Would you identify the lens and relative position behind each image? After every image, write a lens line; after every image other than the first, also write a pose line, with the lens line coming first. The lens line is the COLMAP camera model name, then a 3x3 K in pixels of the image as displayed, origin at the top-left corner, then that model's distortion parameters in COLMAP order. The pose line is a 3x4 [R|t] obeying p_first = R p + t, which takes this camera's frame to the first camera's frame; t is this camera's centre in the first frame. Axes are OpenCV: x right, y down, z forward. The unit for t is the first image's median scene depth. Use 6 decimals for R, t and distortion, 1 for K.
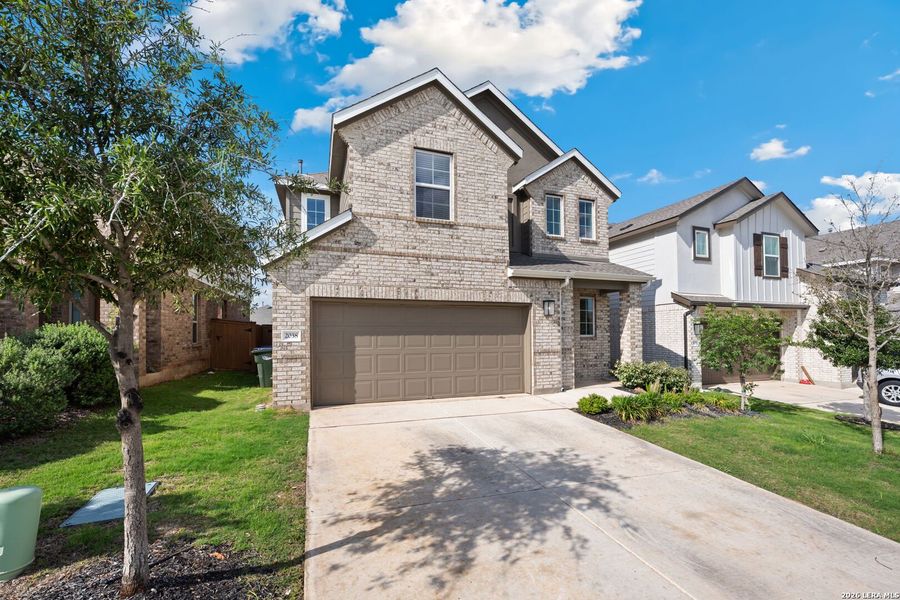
lens RADIAL K [[372.0, 0, 451.2], [0, 372.0, 334.5], [0, 0, 1]] dist [0.000157, 0.000043]
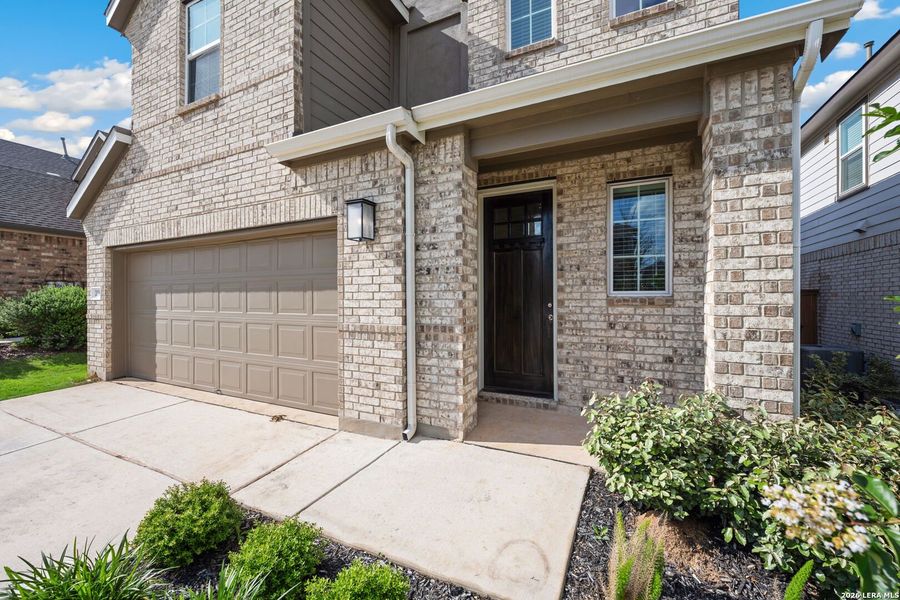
lens RADIAL K [[363.1, 0, 450.8], [0, 363.1, 303.1], [0, 0, 1]] dist [0.001116, 0.000221]
pose [[0.695600, 0.011805, -0.718333, 0.599562], [-0.003797, 0.999911, 0.012755, 0.010516], [0.718420, -0.006145, 0.695583, 0.789100]]
